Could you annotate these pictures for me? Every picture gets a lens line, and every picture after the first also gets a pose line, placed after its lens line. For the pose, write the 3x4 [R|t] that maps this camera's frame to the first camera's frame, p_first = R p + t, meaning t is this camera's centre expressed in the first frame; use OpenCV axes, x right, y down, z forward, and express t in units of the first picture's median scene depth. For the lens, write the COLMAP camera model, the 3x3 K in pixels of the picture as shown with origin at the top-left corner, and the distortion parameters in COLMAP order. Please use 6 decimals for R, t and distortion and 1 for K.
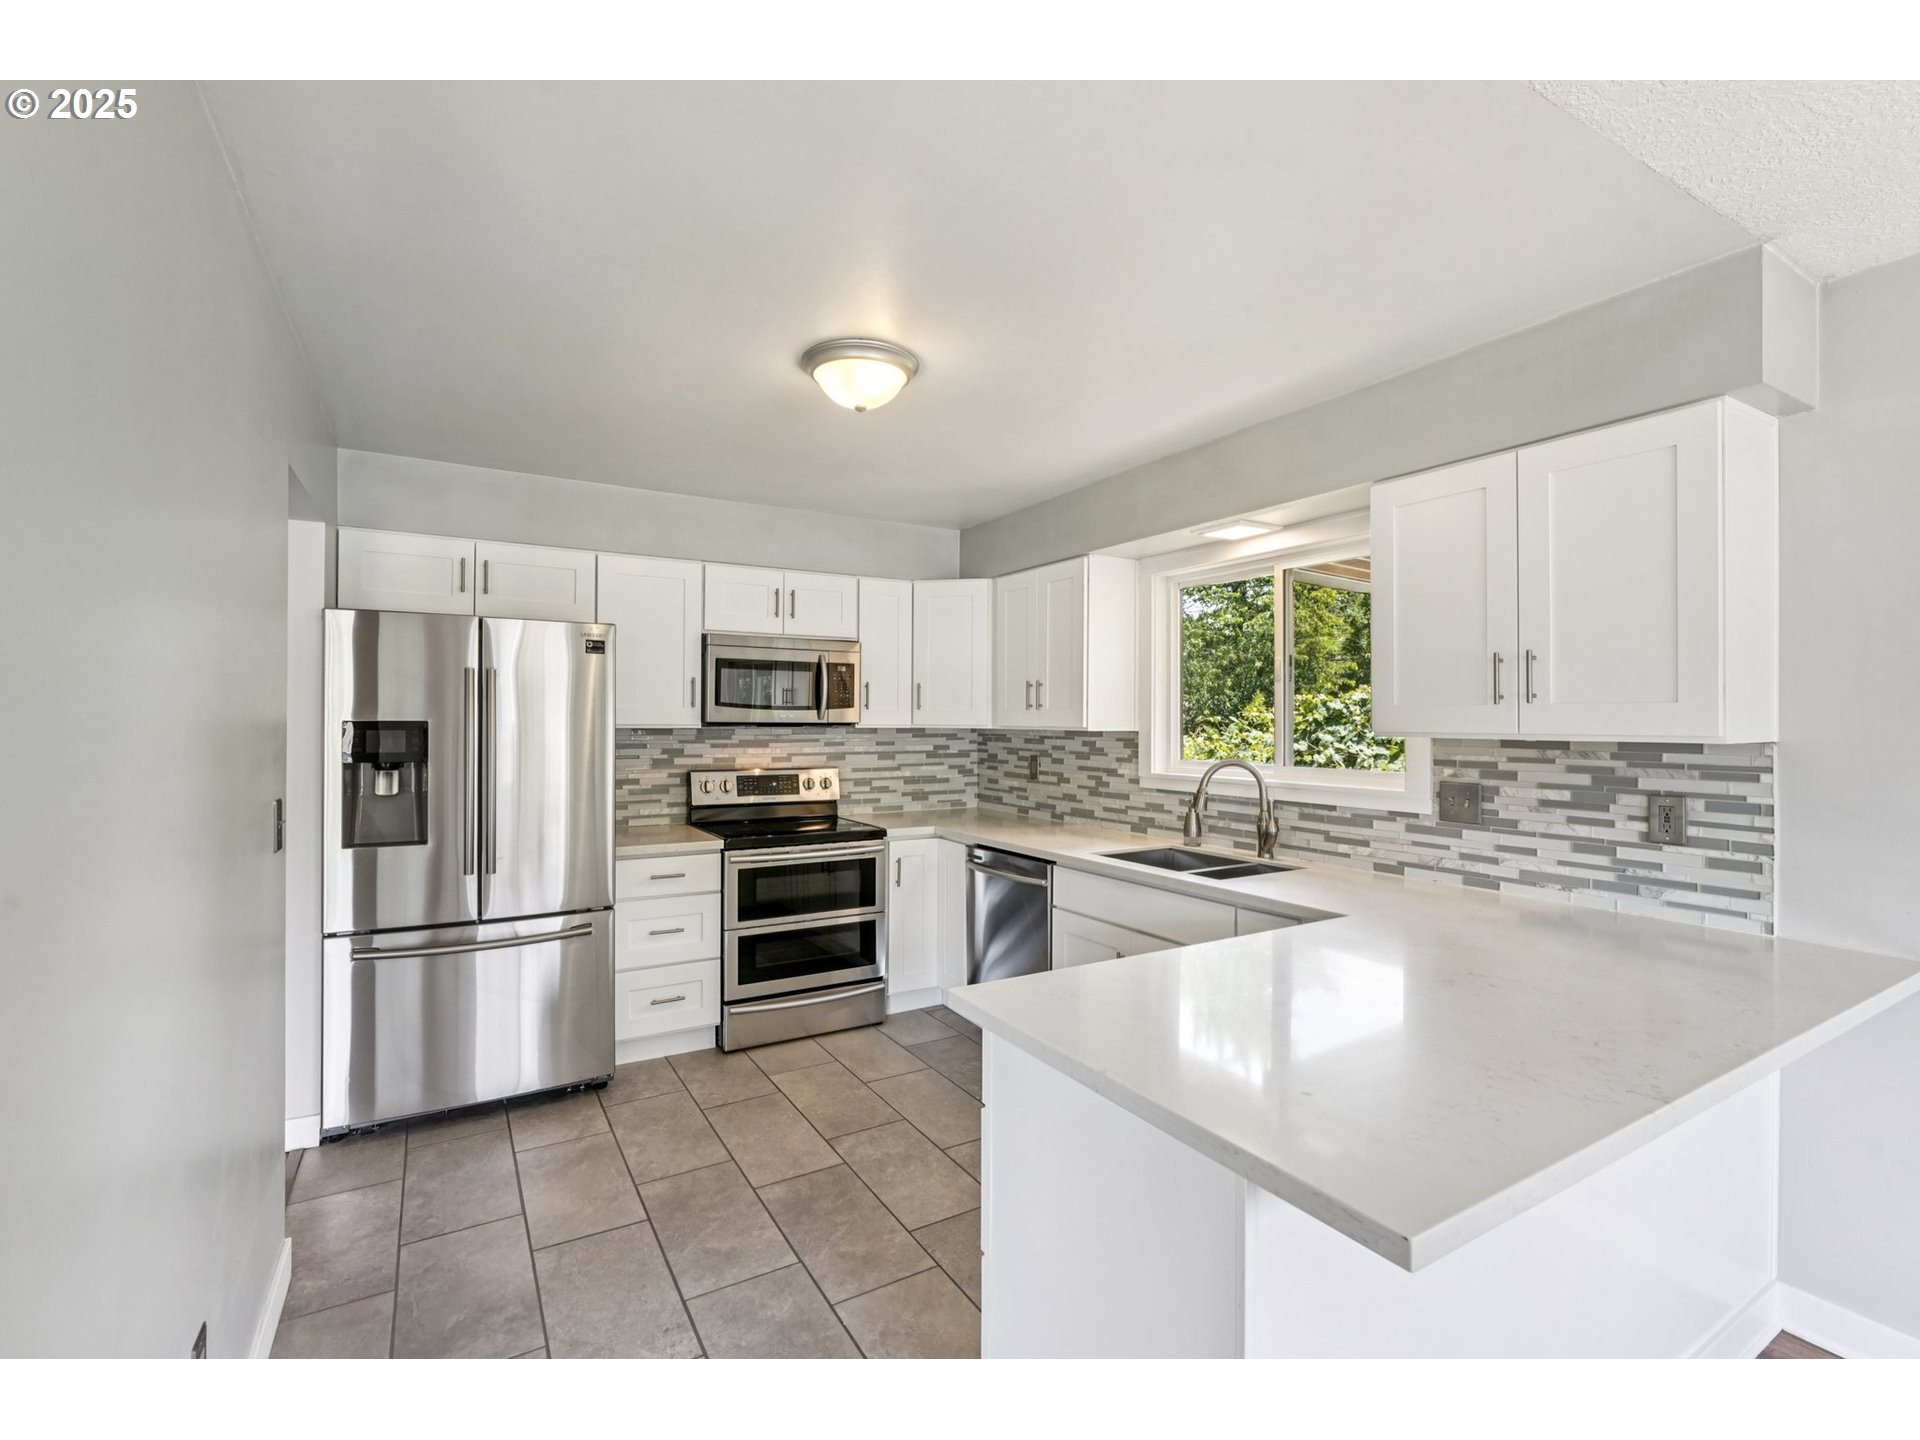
lens RADIAL K [[869.7, 0, 960.0], [0, 869.7, 720.0], [0, 0, 1]] dist [-0.001109, 0.000171]
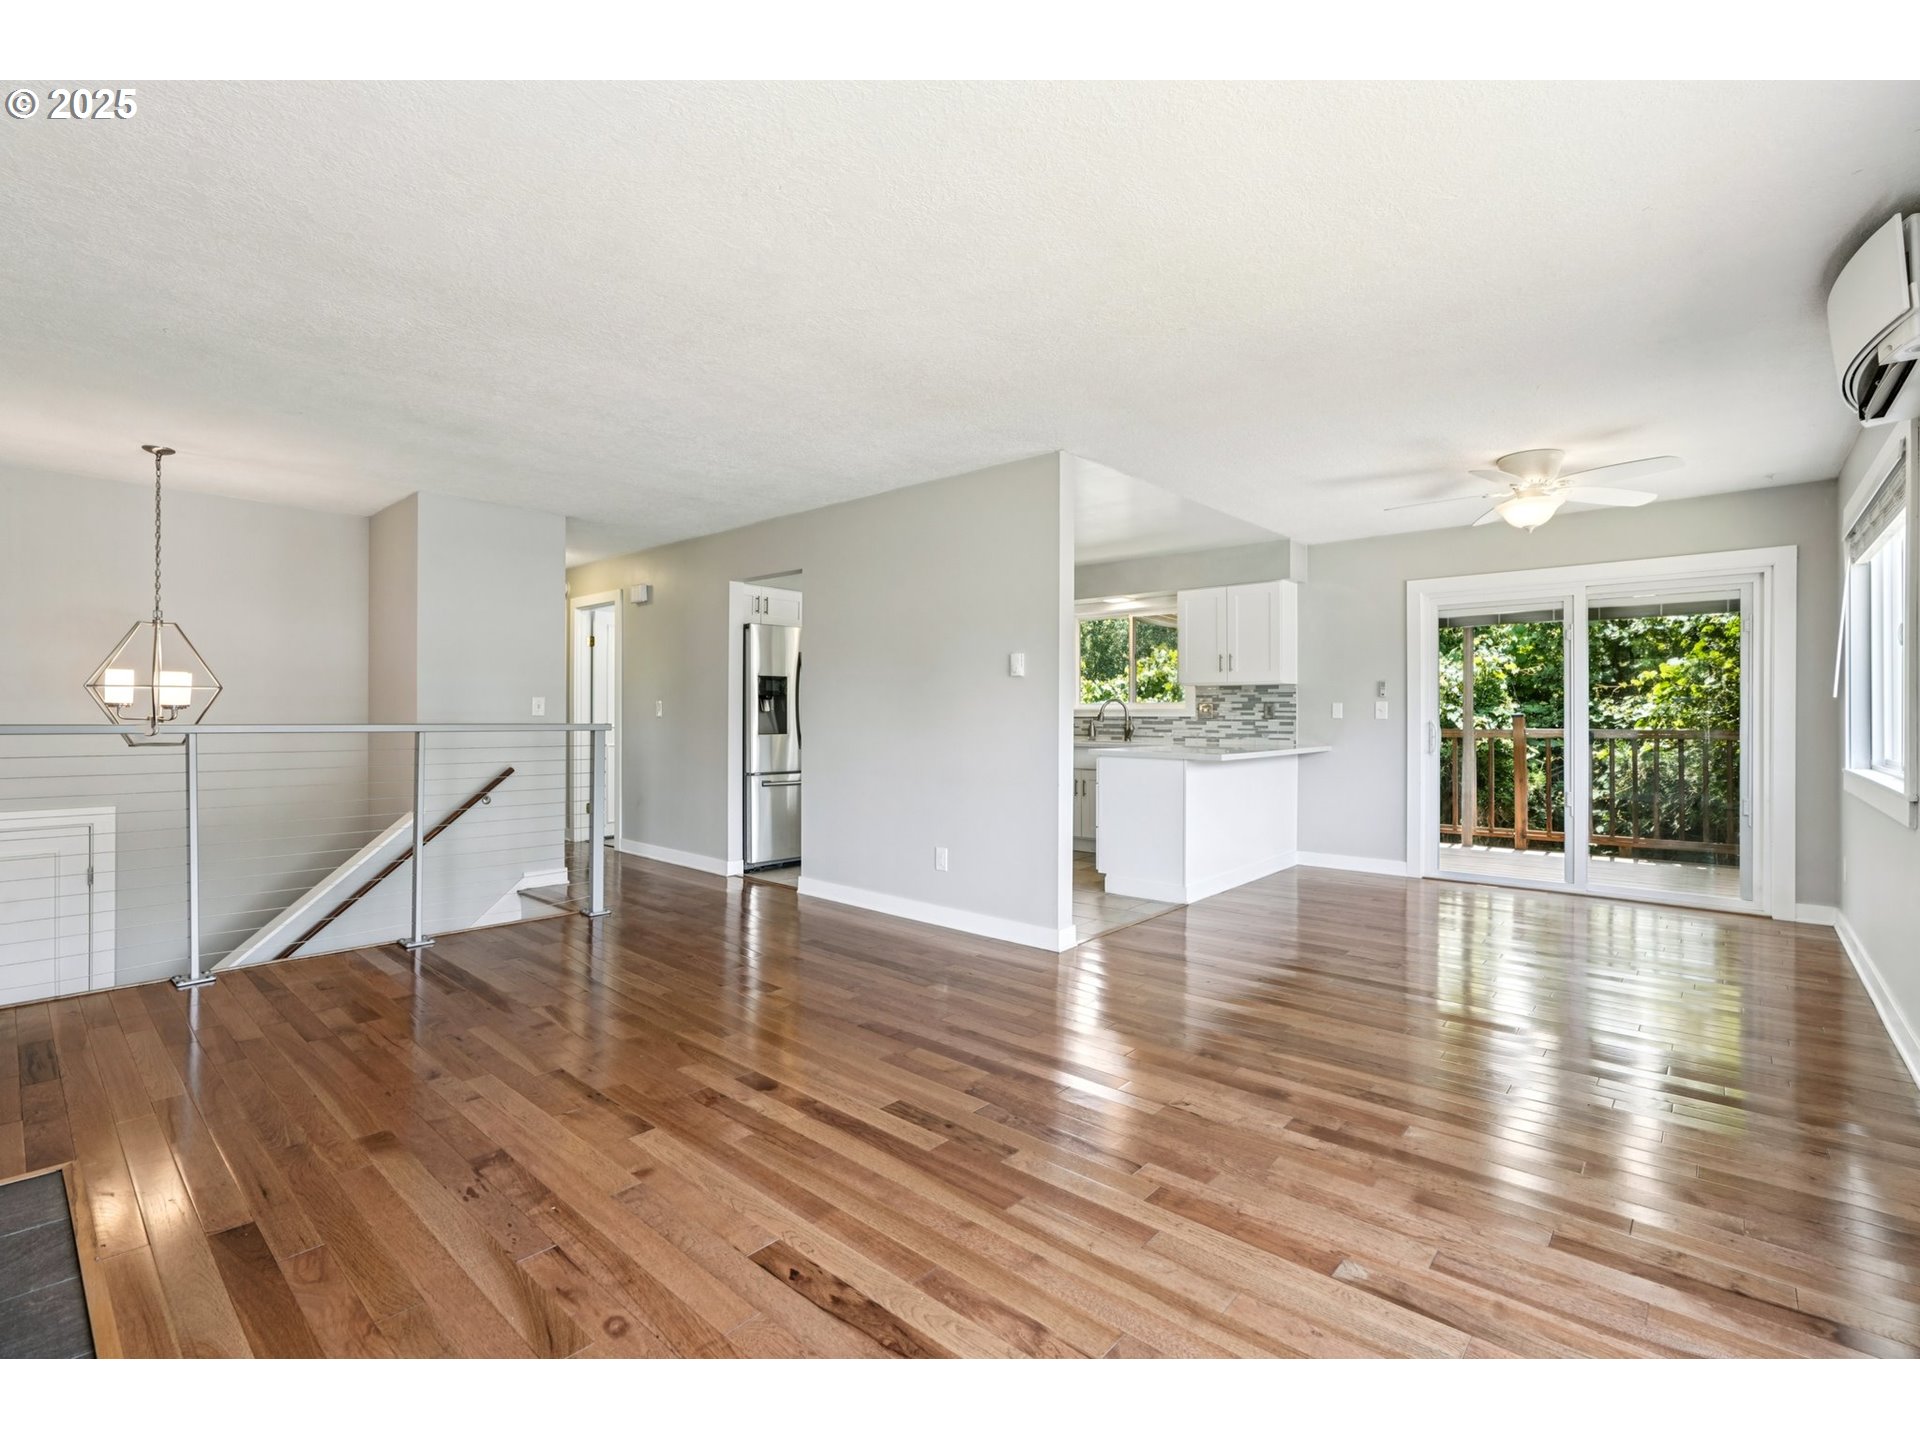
lens RADIAL K [[869.7, 0, 960.0], [0, 869.7, 720.0], [0, 0, 1]] dist [-0.001109, 0.000171]
pose [[0.953122, -0.003622, 0.302565, -0.881441], [0.002155, 0.999984, 0.005182, 0.100396], [-0.302579, -0.004287, 0.953115, -1.218128]]
